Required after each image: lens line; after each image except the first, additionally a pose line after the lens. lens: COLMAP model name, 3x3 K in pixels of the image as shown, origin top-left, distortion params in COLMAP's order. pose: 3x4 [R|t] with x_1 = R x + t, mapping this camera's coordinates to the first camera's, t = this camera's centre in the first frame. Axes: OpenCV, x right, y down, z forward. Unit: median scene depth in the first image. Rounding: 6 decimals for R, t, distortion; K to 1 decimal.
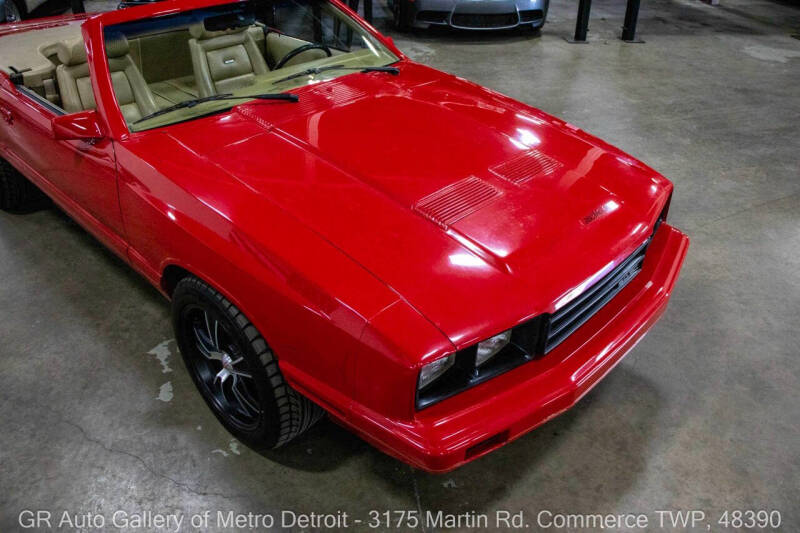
lens RADIAL K [[666.3, 0, 400.0], [0, 666.3, 266.5], [0, 0, 1]] dist [-0.166147, 0.155509]
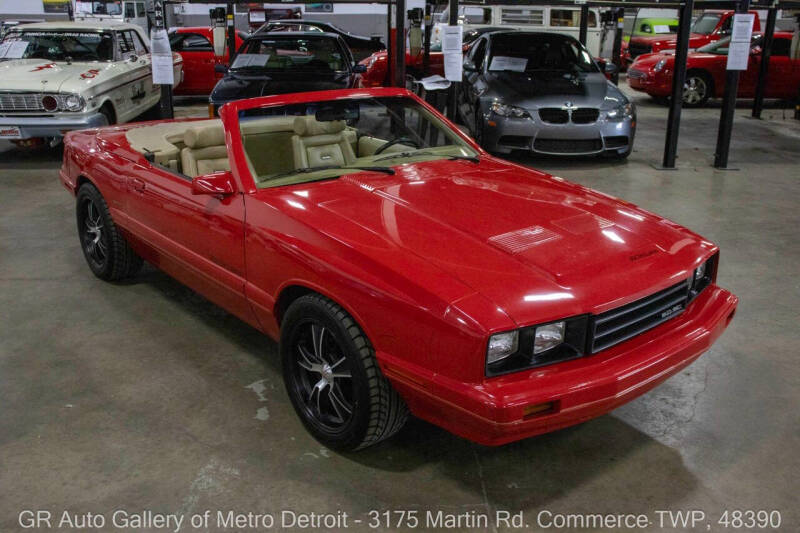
lens RADIAL K [[787.6, 0, 402.9], [0, 787.6, 256.2], [0, 0, 1]] dist [-0.118644, 0.238800]
pose [[0.994816, 0.031880, -0.096565, 0.002818], [-0.054679, 0.968327, -0.243623, 0.217198], [0.085740, 0.247640, 0.965051, -0.309991]]
